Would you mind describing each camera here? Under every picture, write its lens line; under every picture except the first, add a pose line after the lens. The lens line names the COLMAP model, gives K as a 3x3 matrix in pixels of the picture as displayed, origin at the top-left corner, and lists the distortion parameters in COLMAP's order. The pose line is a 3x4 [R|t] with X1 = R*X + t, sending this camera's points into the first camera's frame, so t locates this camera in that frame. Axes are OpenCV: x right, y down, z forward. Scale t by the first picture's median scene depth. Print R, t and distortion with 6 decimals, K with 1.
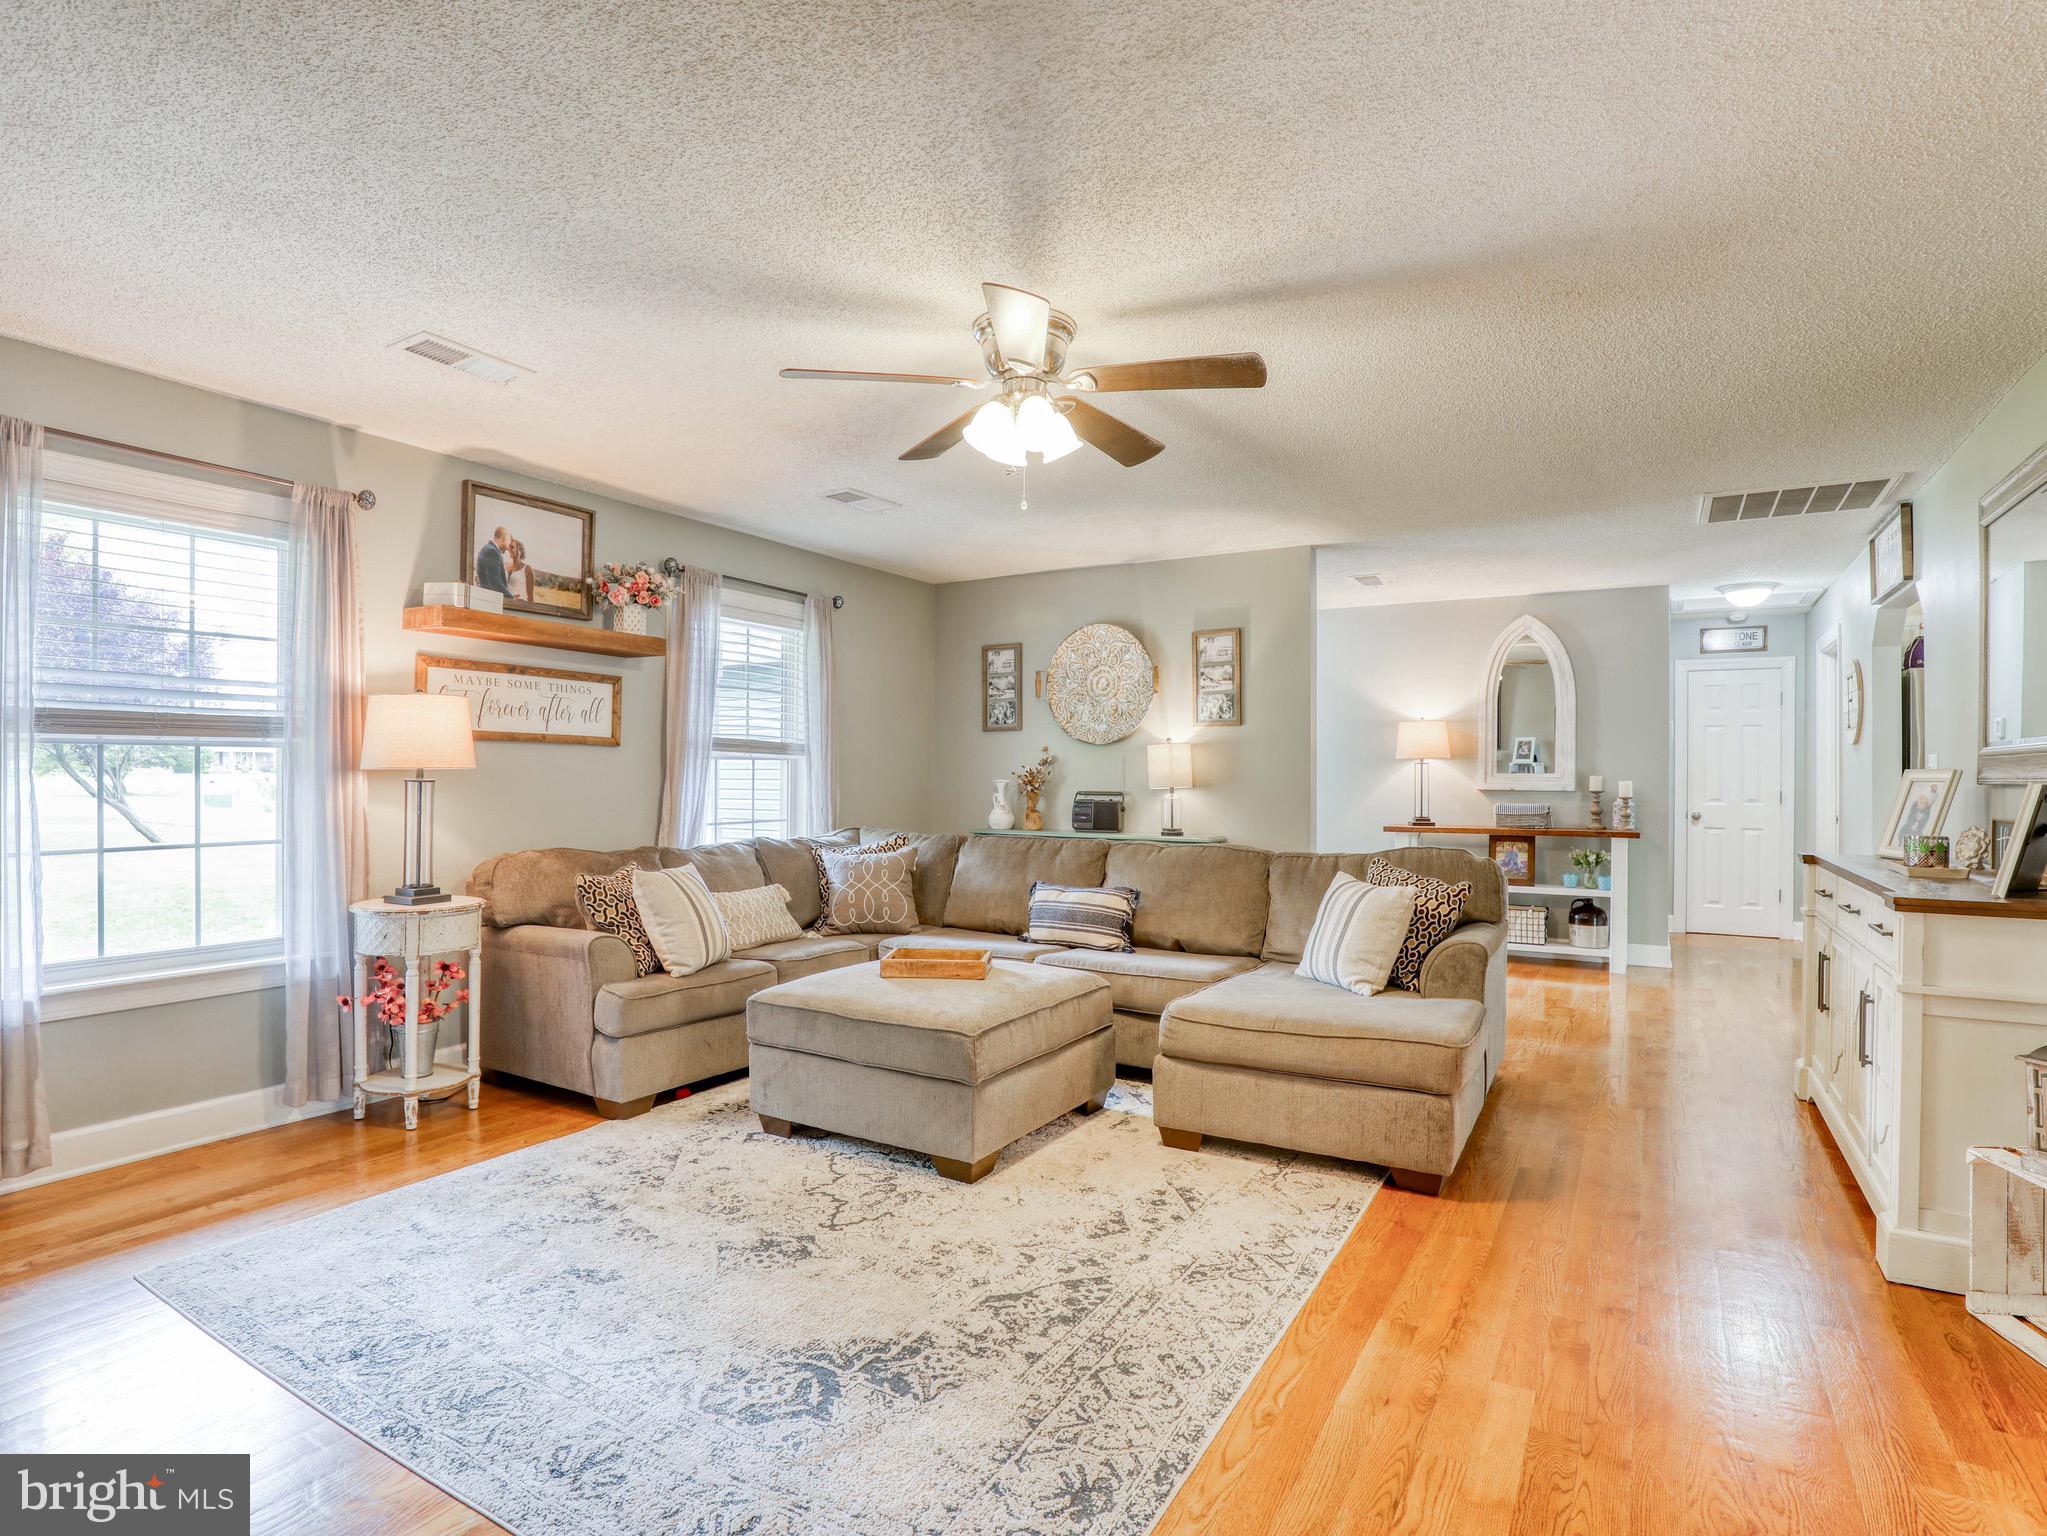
lens RADIAL K [[1070.6, 0, 1012.2], [0, 1070.6, 772.3], [0, 0, 1]] dist [-0.019342, -0.006498]
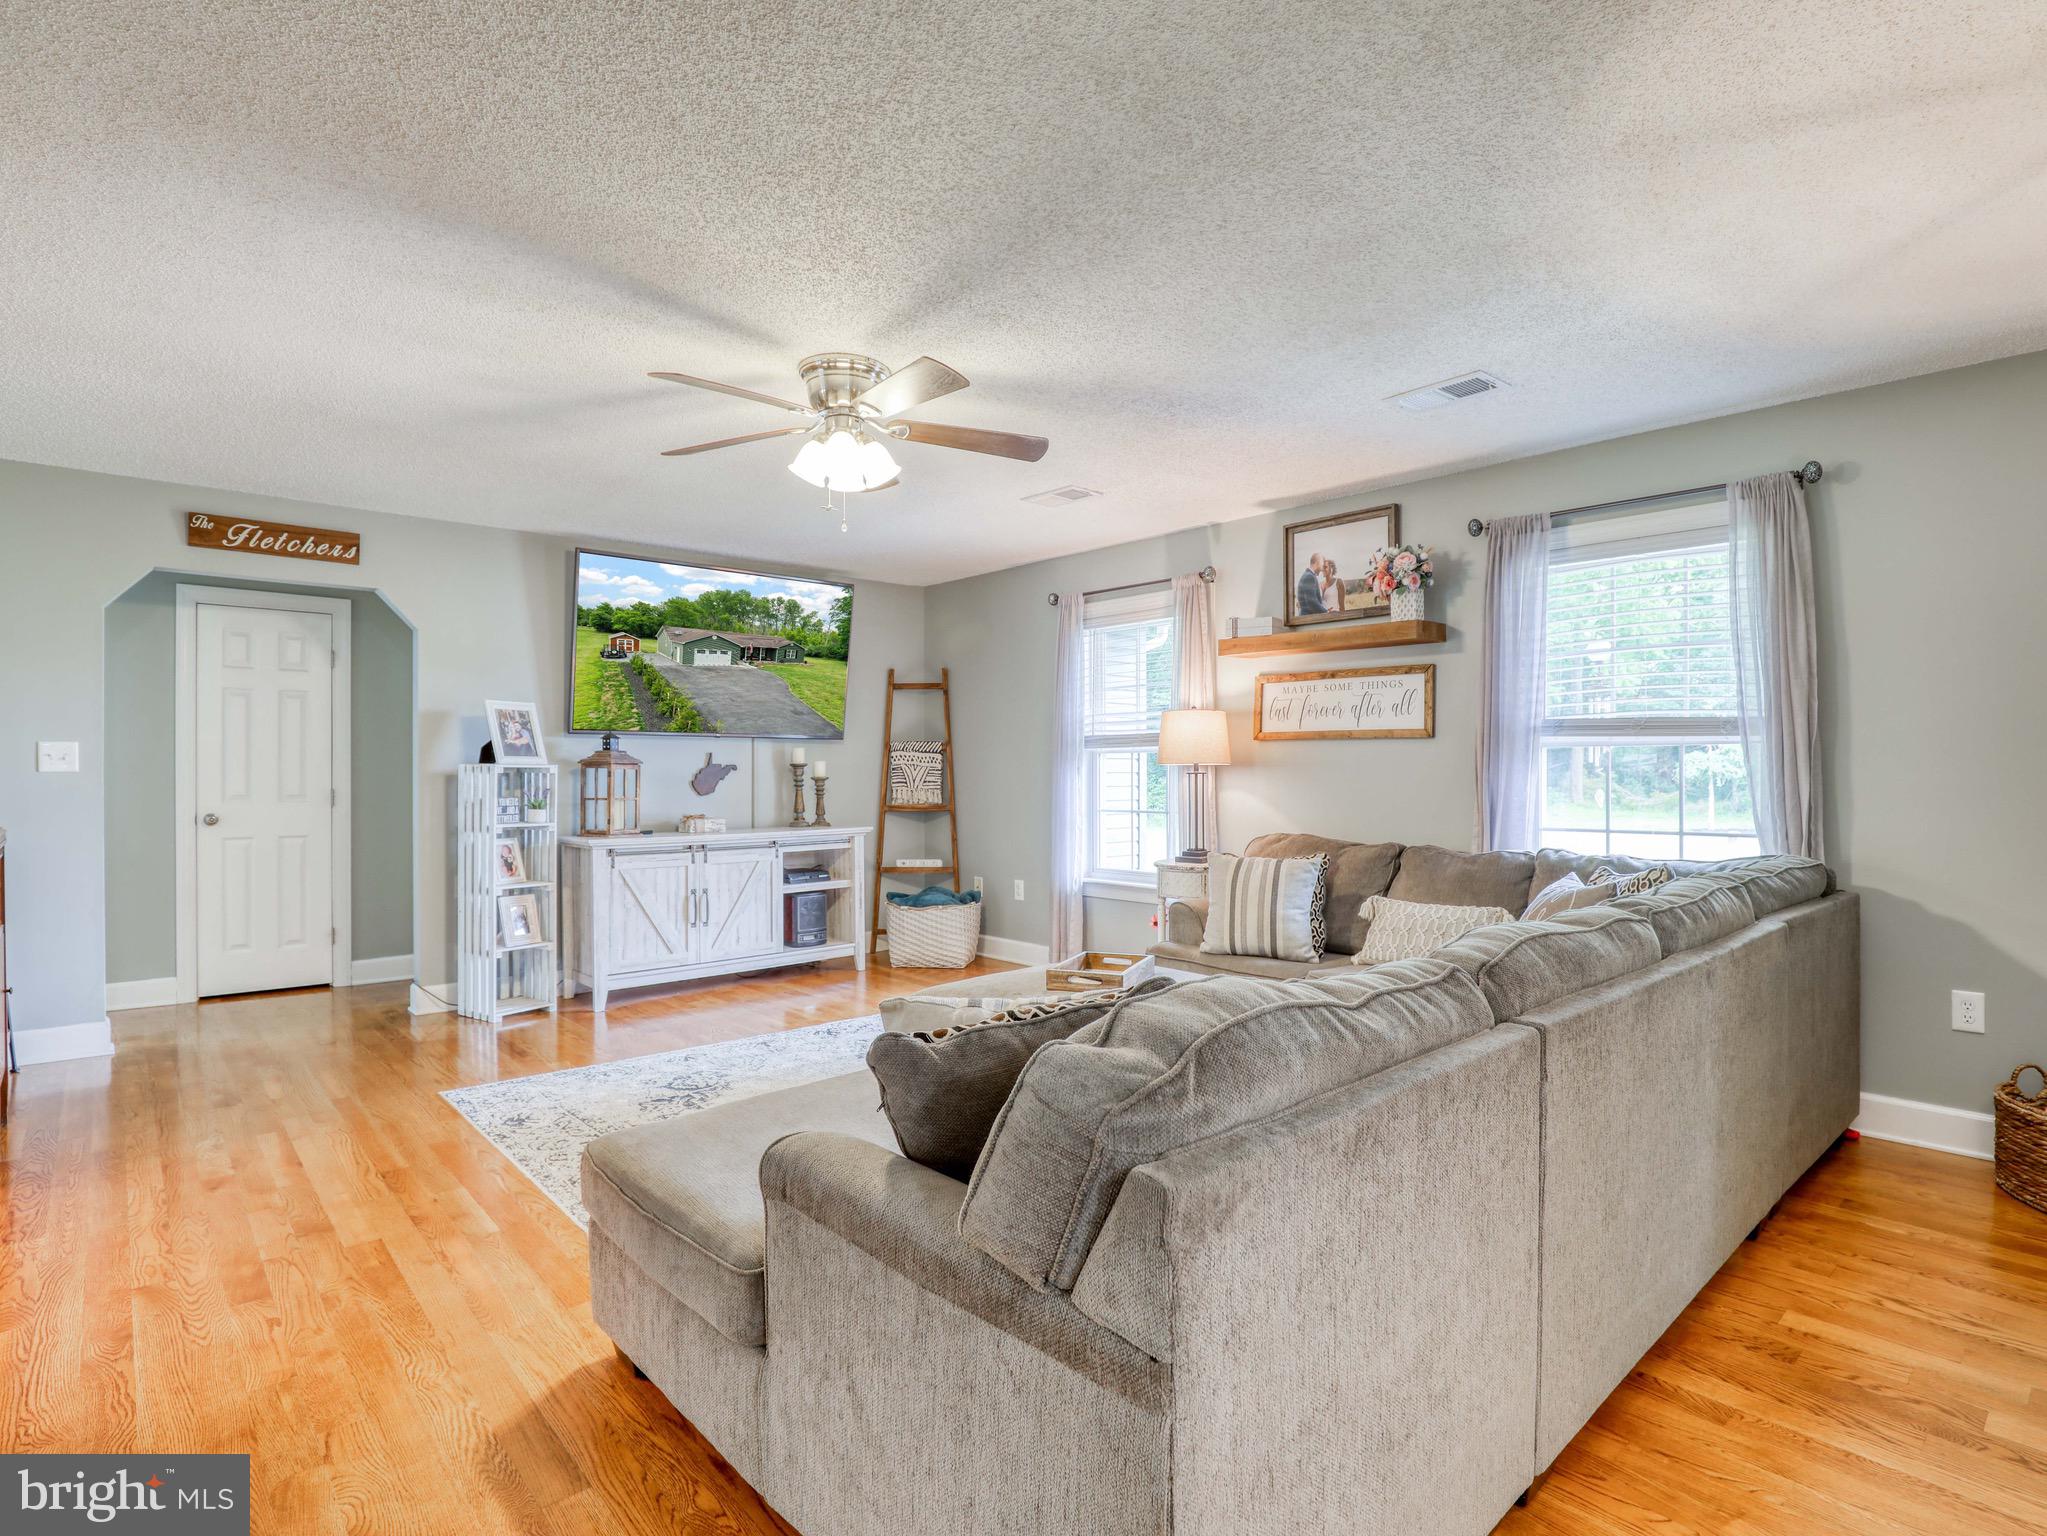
lens RADIAL K [[1070.6, 0, 1041.2], [0, 1070.6, 760.6], [0, 0, 1]] dist [-0.019342, -0.006498]
pose [[-0.297156, -0.007857, -0.954797, 0.701034], [0.003112, 0.999953, -0.009197, 0.003830], [0.954824, -0.005705, -0.297118, 1.042869]]
